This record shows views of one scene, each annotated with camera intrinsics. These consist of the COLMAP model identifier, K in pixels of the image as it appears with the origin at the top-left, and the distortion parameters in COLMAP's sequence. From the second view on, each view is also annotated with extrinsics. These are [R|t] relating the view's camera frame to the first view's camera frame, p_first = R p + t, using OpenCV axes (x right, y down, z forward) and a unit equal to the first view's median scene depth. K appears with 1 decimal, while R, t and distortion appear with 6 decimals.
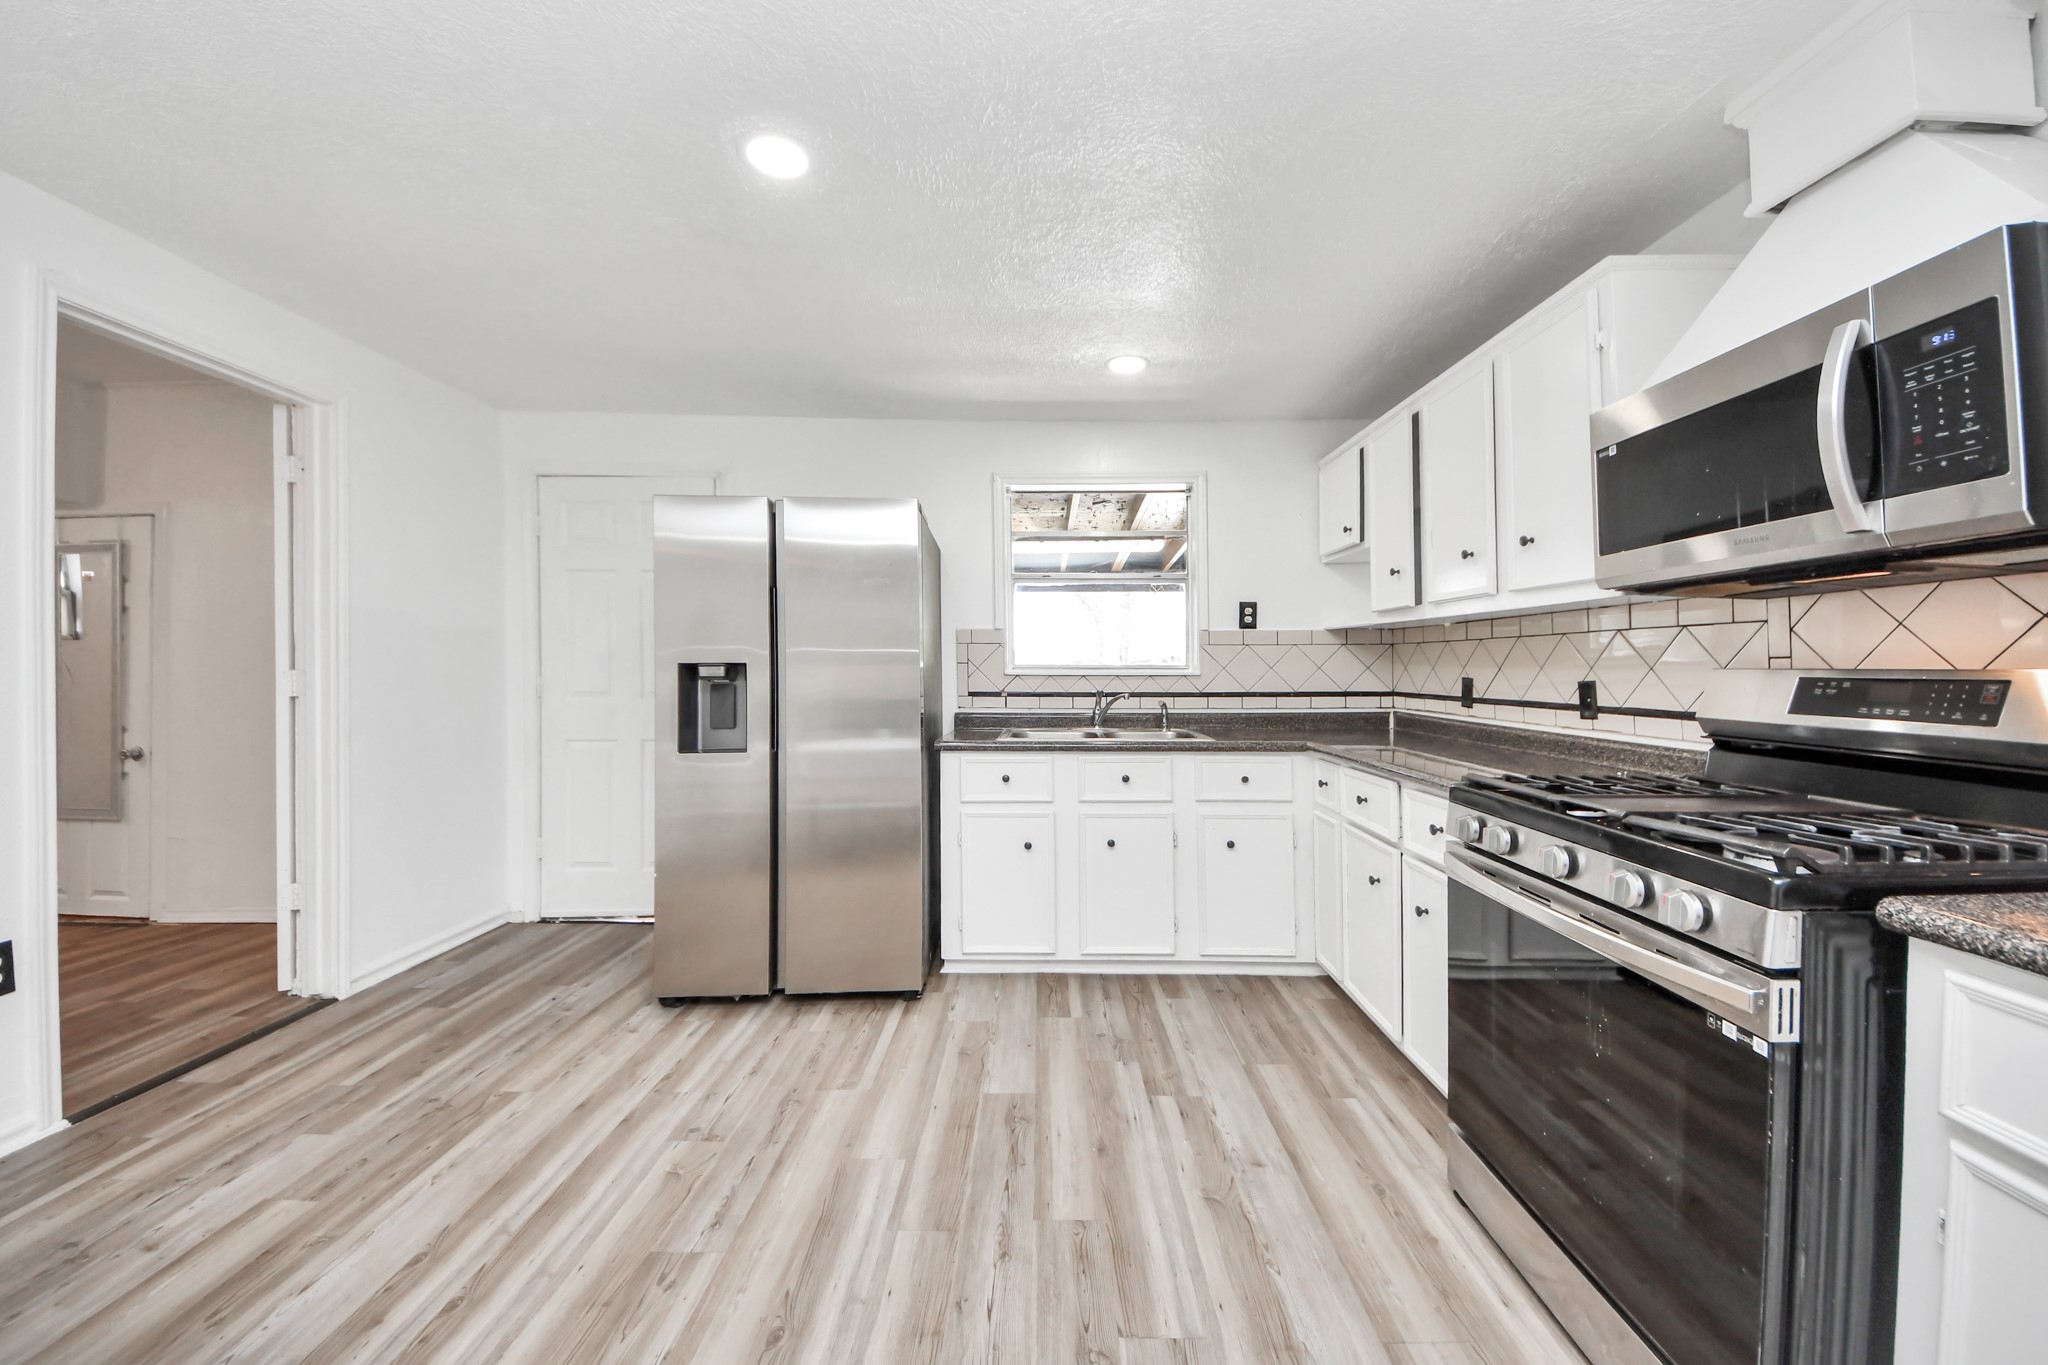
lens RADIAL K [[755.7, 0, 1030.0], [0, 755.7, 688.2], [0, 0, 1]] dist [-0.042045, 0.002712]
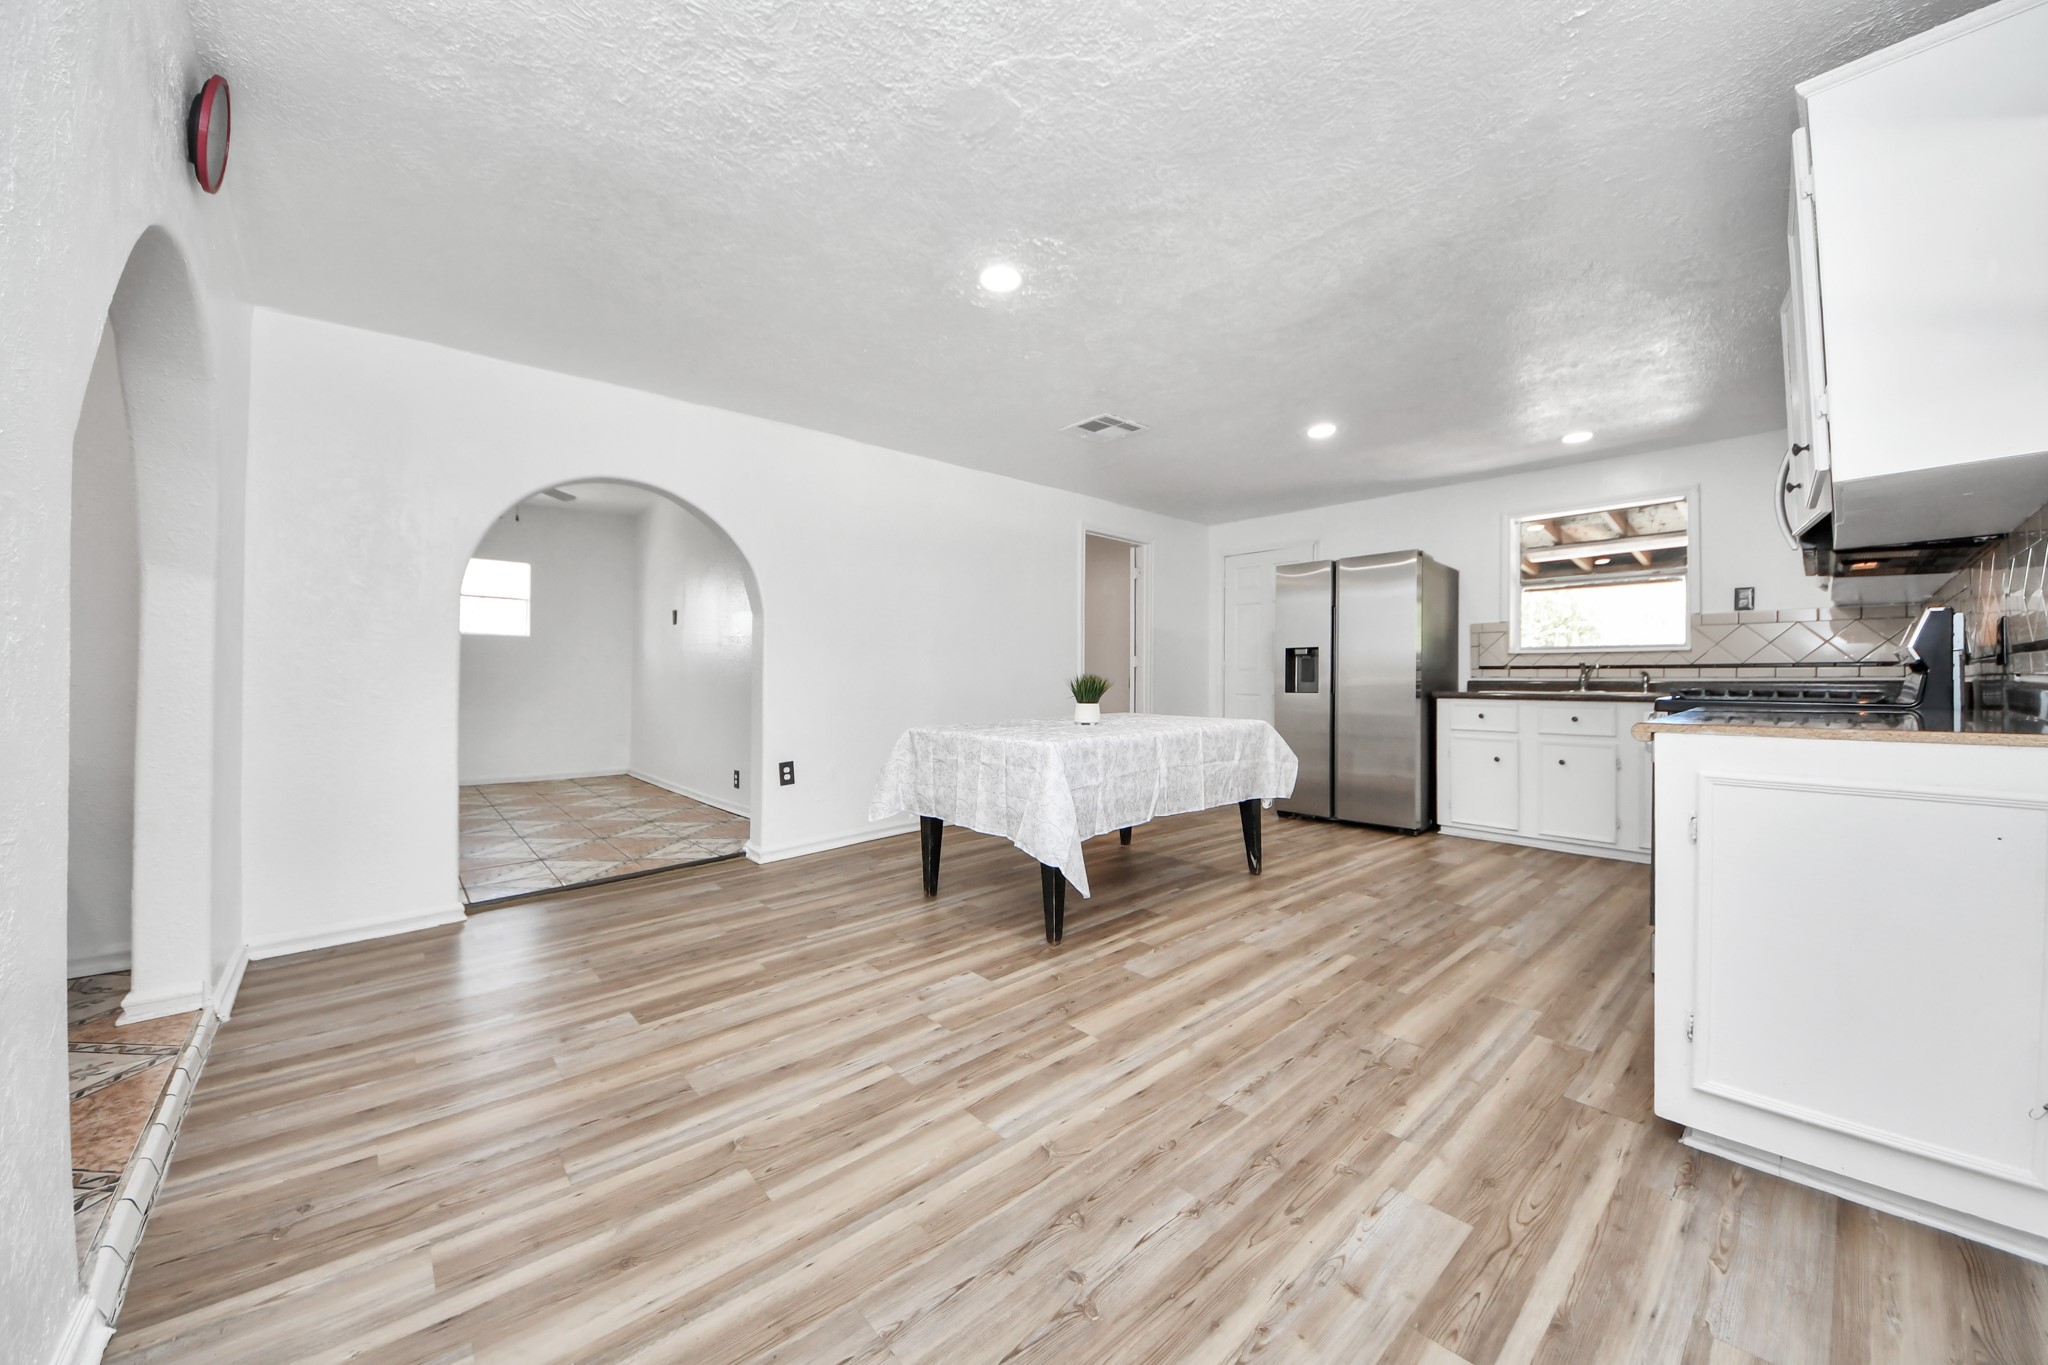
lens RADIAL K [[755.7, 0, 1029.3], [0, 755.7, 676.7], [0, 0, 1]] dist [-0.042045, 0.002712]
pose [[0.684262, -0.003017, -0.729230, 0.385786], [-0.006717, 0.999923, -0.010440, 0.048089], [0.729206, 0.012042, 0.684189, -0.649749]]
